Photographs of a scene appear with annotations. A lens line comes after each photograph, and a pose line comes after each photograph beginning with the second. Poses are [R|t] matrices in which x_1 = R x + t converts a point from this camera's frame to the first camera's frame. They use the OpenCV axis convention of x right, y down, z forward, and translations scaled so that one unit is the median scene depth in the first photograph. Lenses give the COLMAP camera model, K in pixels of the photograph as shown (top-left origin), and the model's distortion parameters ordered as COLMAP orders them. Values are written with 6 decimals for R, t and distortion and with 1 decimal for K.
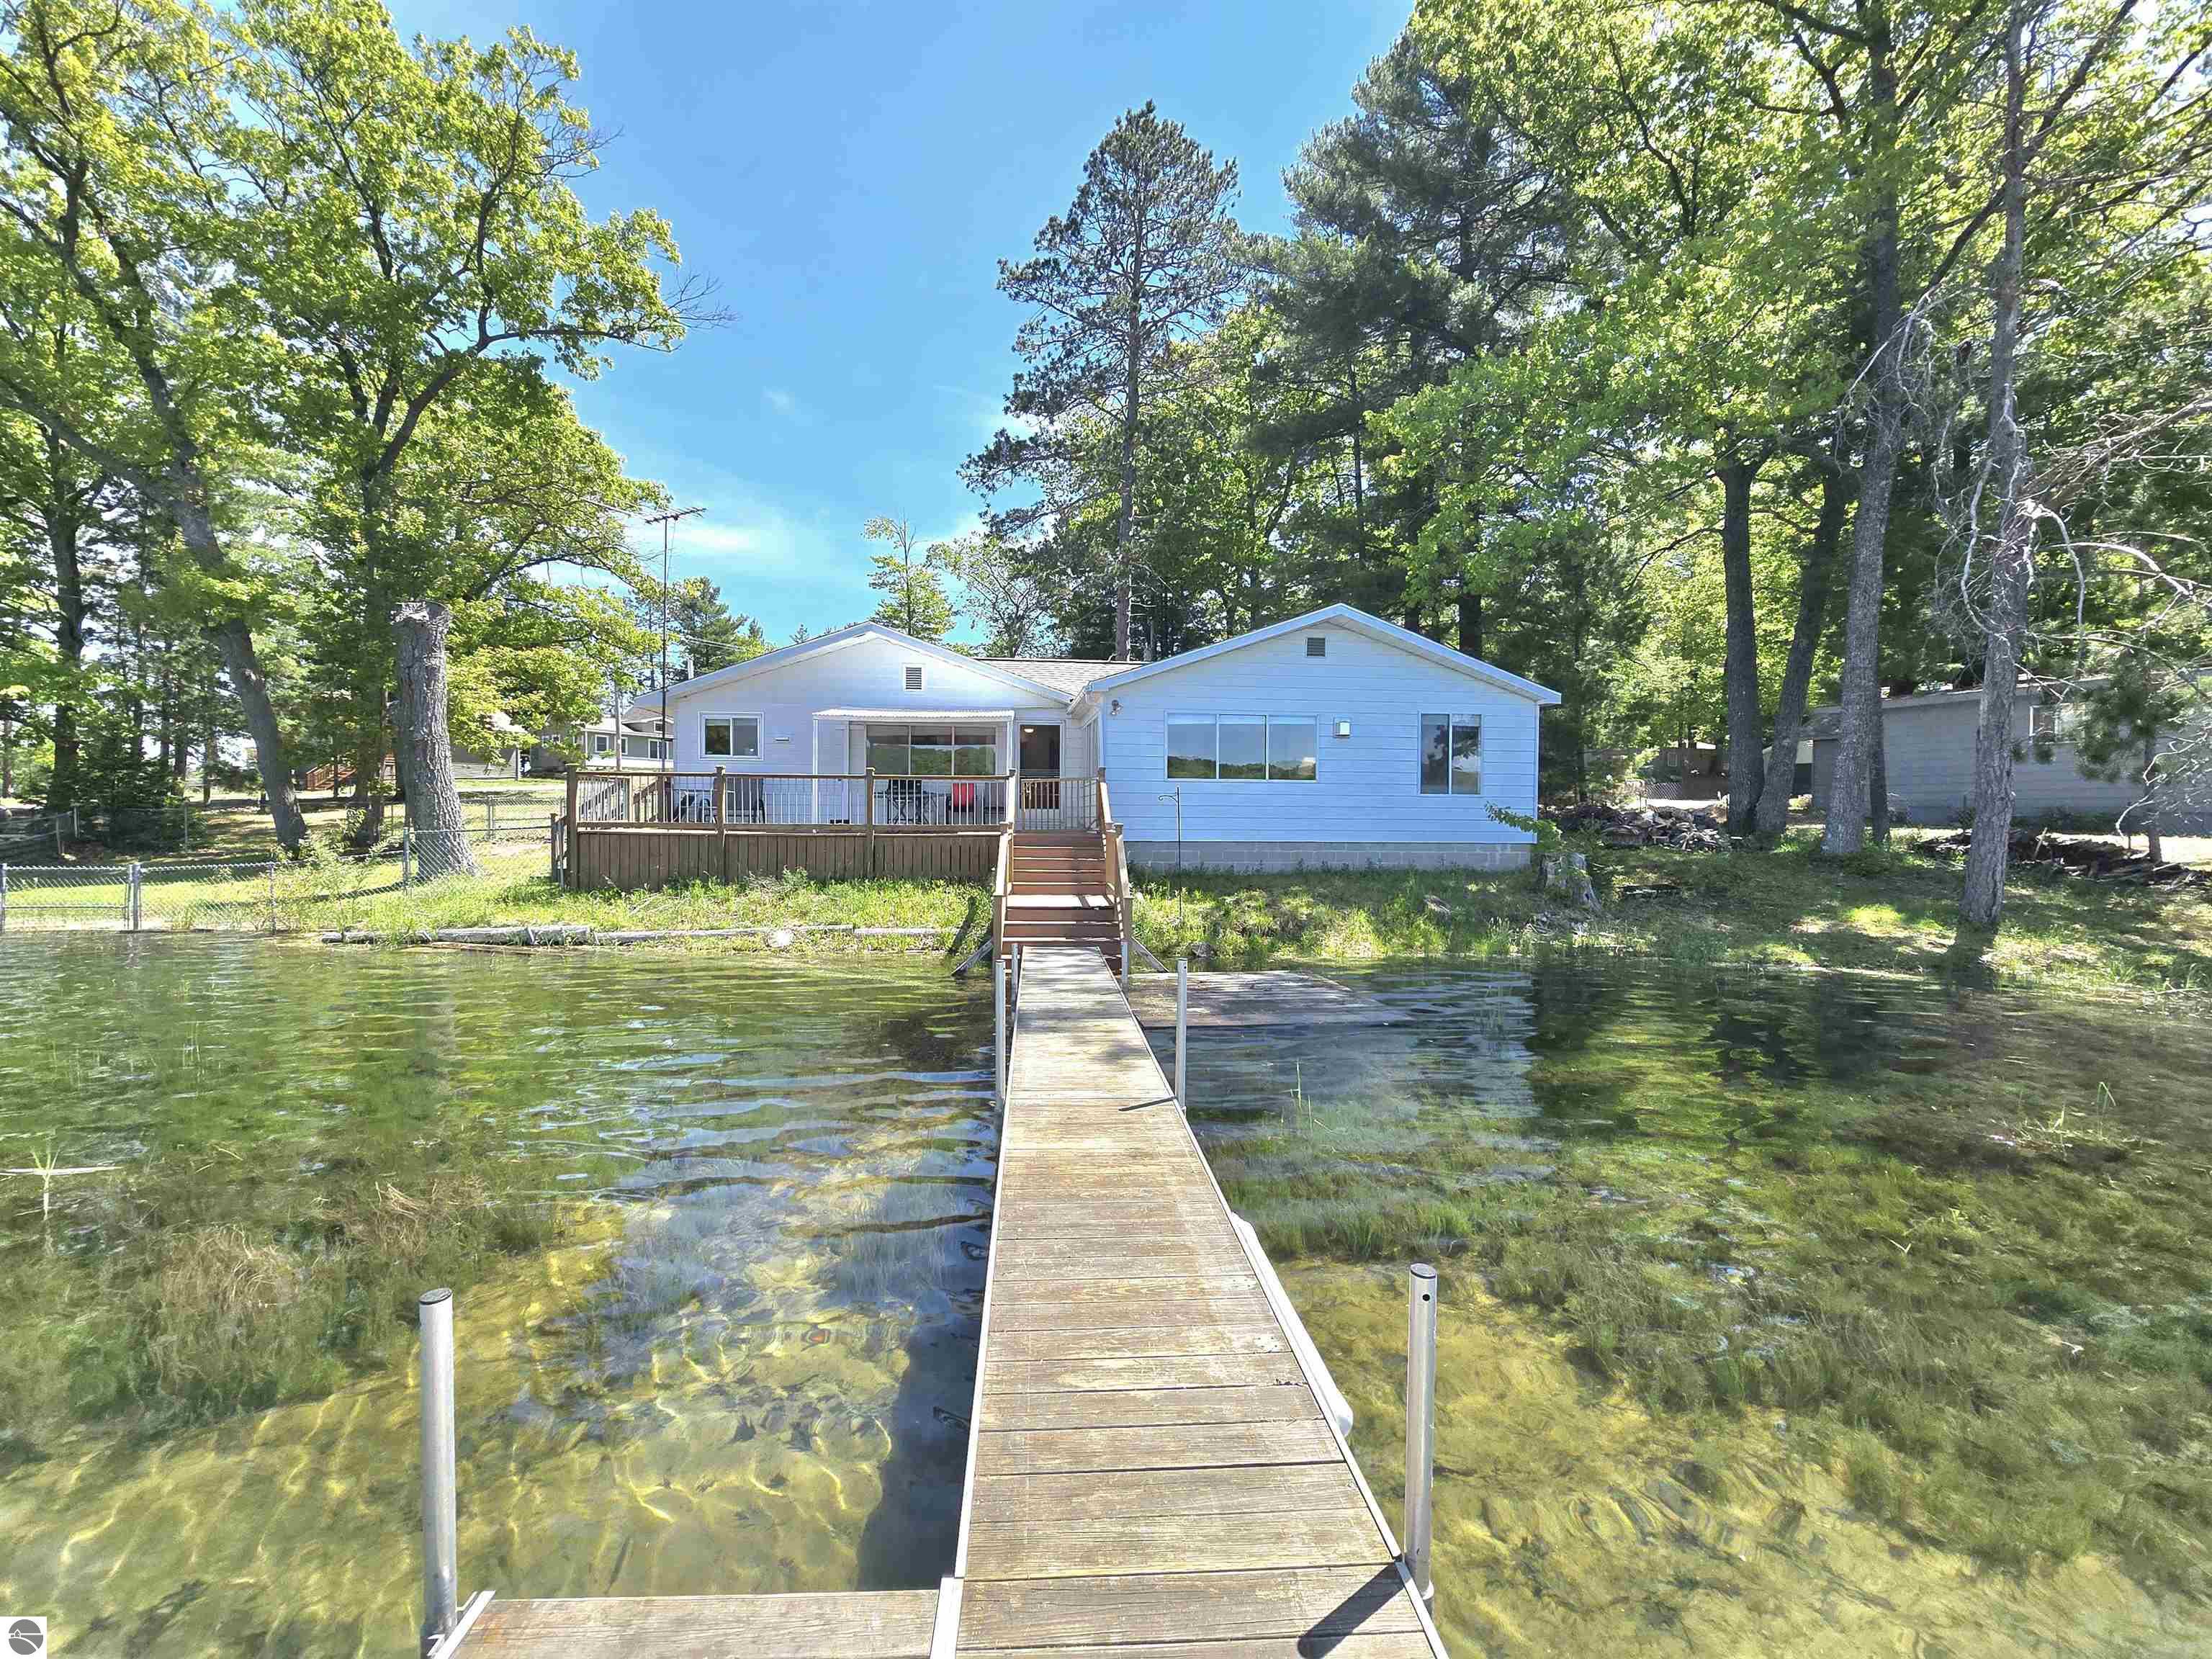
lens RADIAL K [[910.0, 0, 1098.8], [0, 910.0, 840.7], [0, 0, 1]] dist [-0.005851, 0.001567]
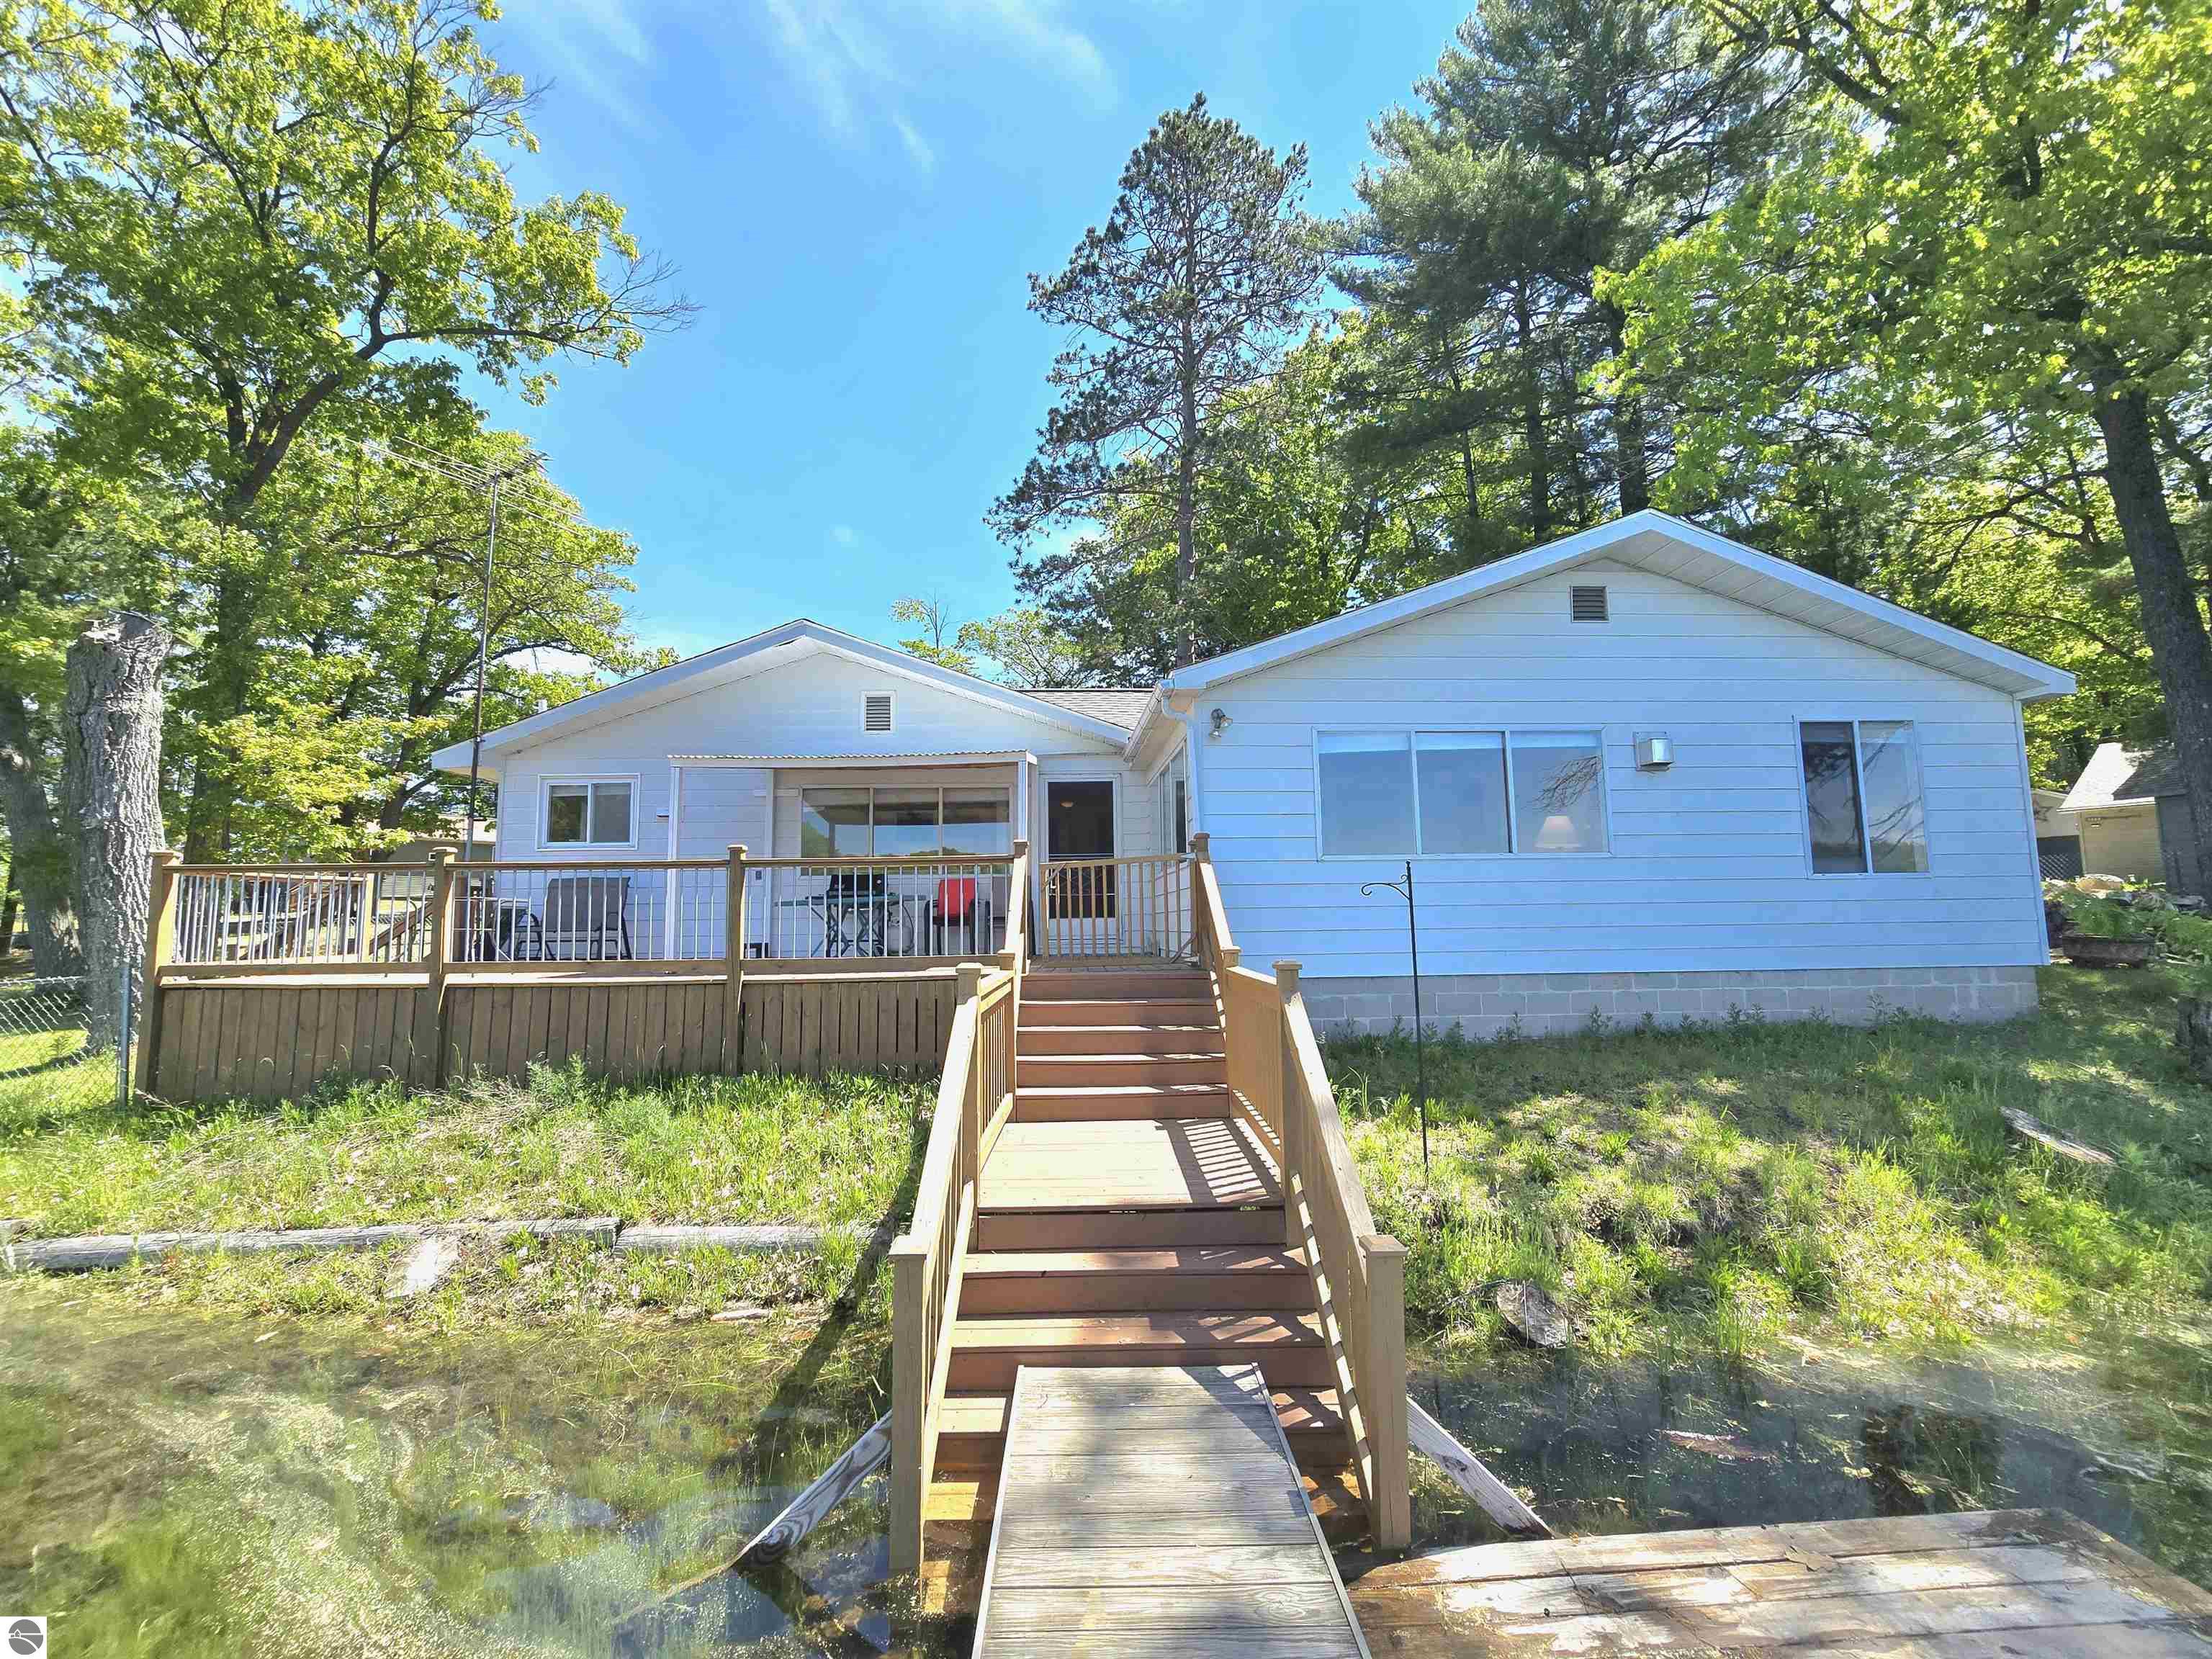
lens RADIAL K [[910.0, 0, 1107.8], [0, 910.0, 837.7], [0, 0, 1]] dist [-0.005851, 0.001567]
pose [[0.998607, -0.027004, -0.045329, -0.014013], [0.021530, 0.992876, -0.117194, -0.011890], [0.048171, 0.116055, 0.992074, 0.286565]]
